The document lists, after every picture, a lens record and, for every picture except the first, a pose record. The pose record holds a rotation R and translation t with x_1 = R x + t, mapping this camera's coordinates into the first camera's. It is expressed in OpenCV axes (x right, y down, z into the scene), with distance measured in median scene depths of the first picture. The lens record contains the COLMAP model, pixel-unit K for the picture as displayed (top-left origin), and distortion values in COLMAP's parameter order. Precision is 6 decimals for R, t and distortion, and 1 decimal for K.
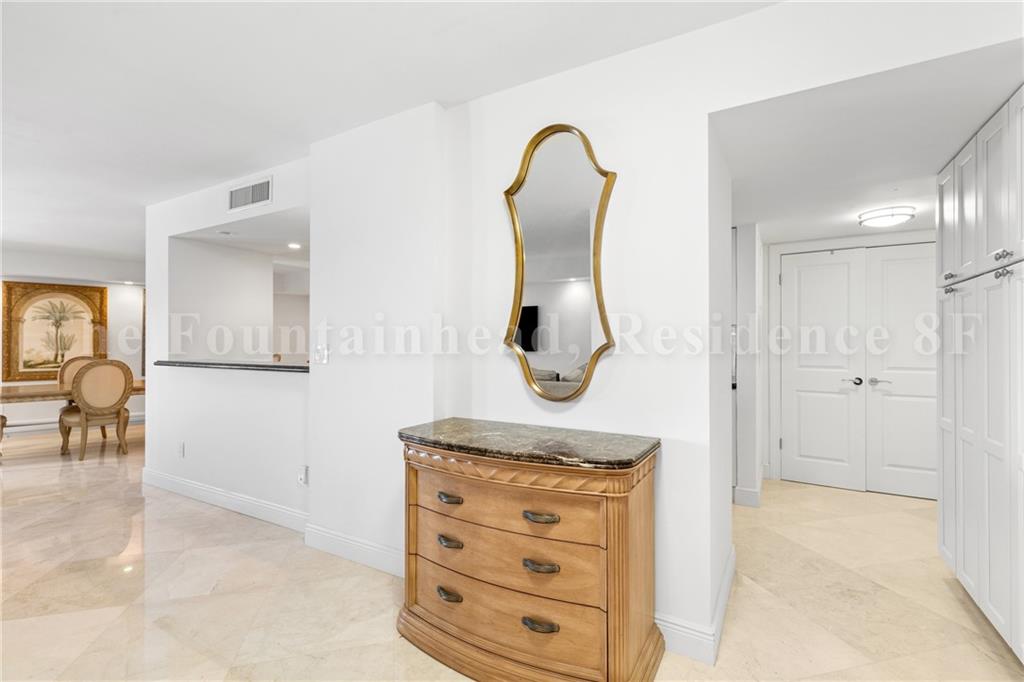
lens RADIAL K [[460.6, 0, 514.3], [0, 460.6, 342.6], [0, 0, 1]] dist [0.002062, 0.000557]
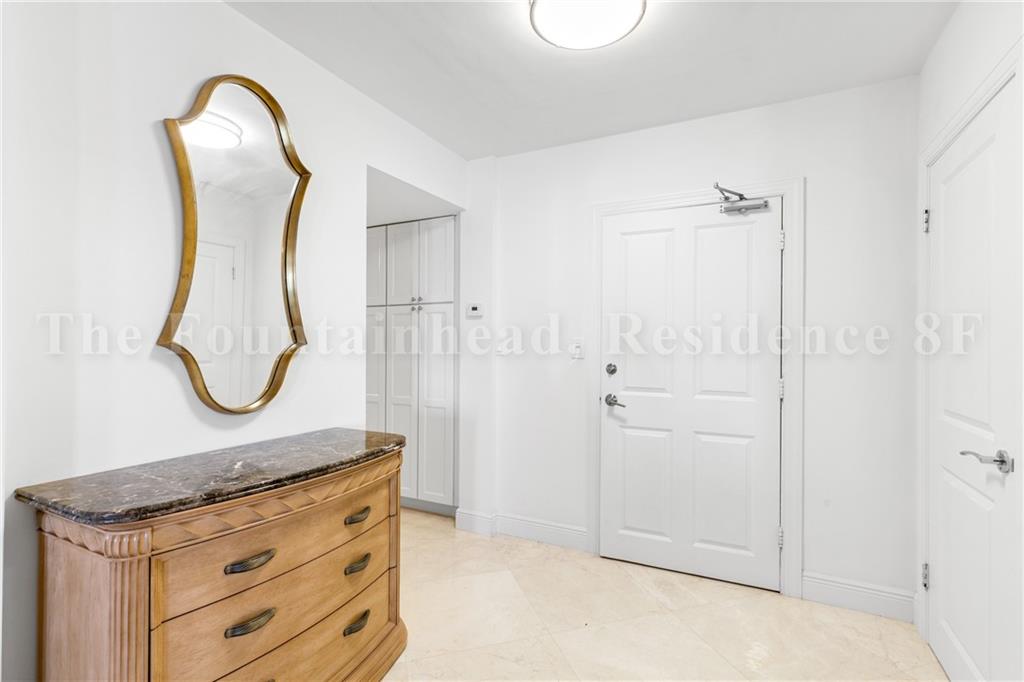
lens RADIAL K [[473.7, 0, 526.4], [0, 473.7, 343.3], [0, 0, 1]] dist [-0.000776, 0.000157]
pose [[-0.066966, 0.001944, 0.997753, -0.262015], [-0.007680, 0.999967, -0.002464, 0.000109], [-0.997726, -0.007828, -0.066949, 0.184151]]
